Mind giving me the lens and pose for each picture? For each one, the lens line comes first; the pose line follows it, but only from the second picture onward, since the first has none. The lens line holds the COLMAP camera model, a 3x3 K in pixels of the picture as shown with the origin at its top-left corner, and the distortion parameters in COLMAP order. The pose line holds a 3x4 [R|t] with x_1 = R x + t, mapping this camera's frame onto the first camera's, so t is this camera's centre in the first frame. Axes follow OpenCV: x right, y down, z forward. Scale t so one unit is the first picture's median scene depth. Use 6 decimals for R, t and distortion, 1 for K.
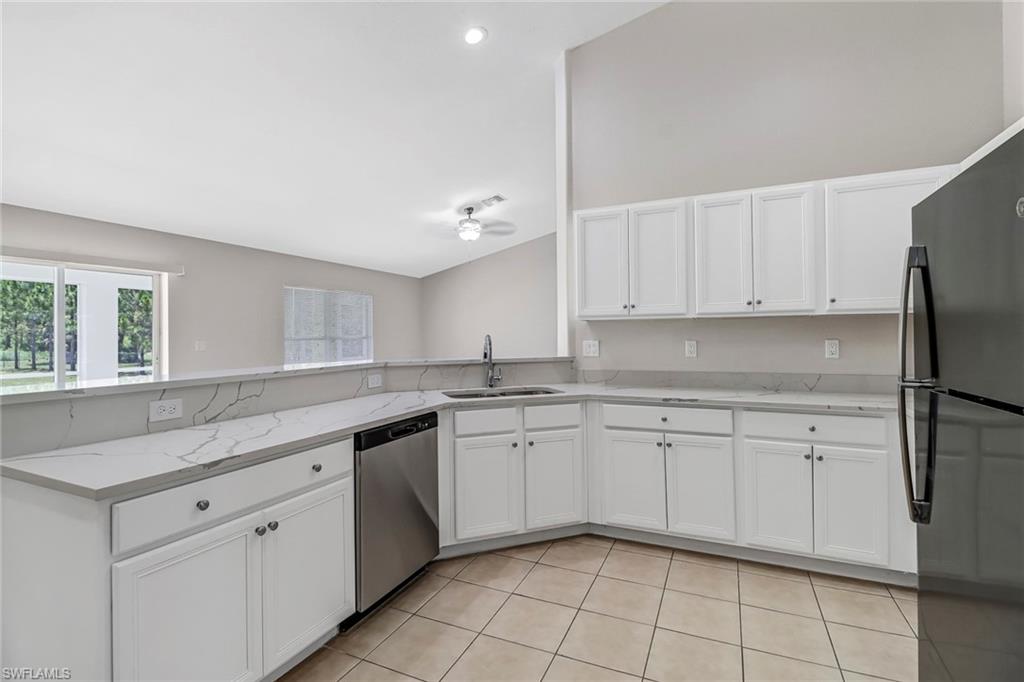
lens RADIAL K [[480.4, 0, 510.6], [0, 480.4, 335.5], [0, 0, 1]] dist [-0.015077, -0.001650]
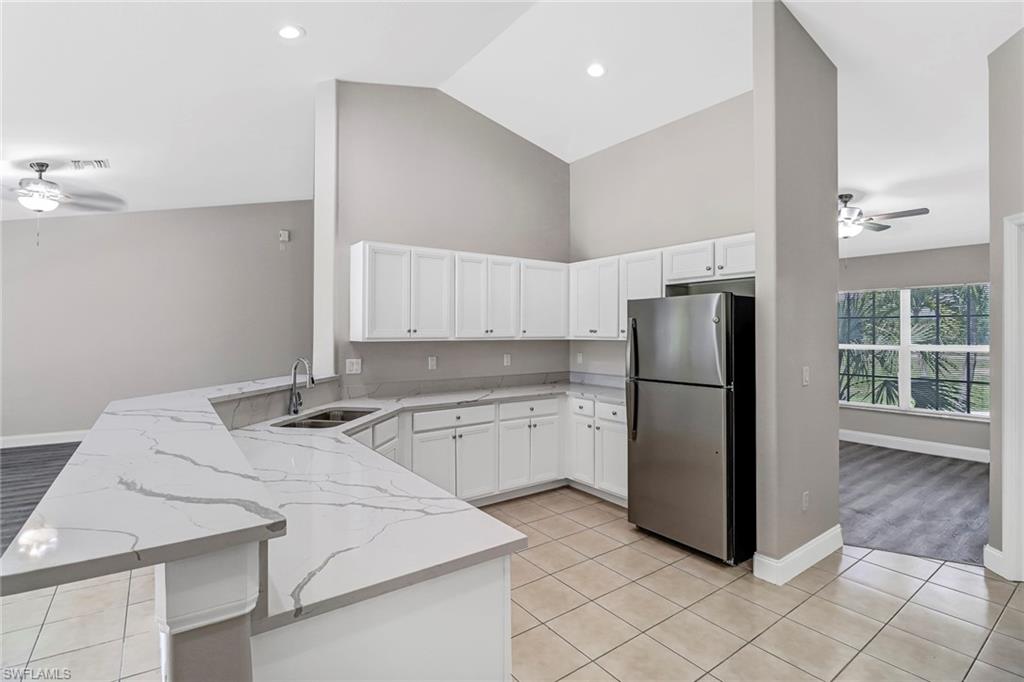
lens RADIAL K [[480.4, 0, 511.7], [0, 480.4, 339.0], [0, 0, 1]] dist [-0.015077, -0.001650]
pose [[0.485231, -0.003659, 0.874378, -0.719161], [-0.003600, 0.999974, 0.006182, -0.050326], [-0.874379, -0.006147, 0.485205, 0.198730]]
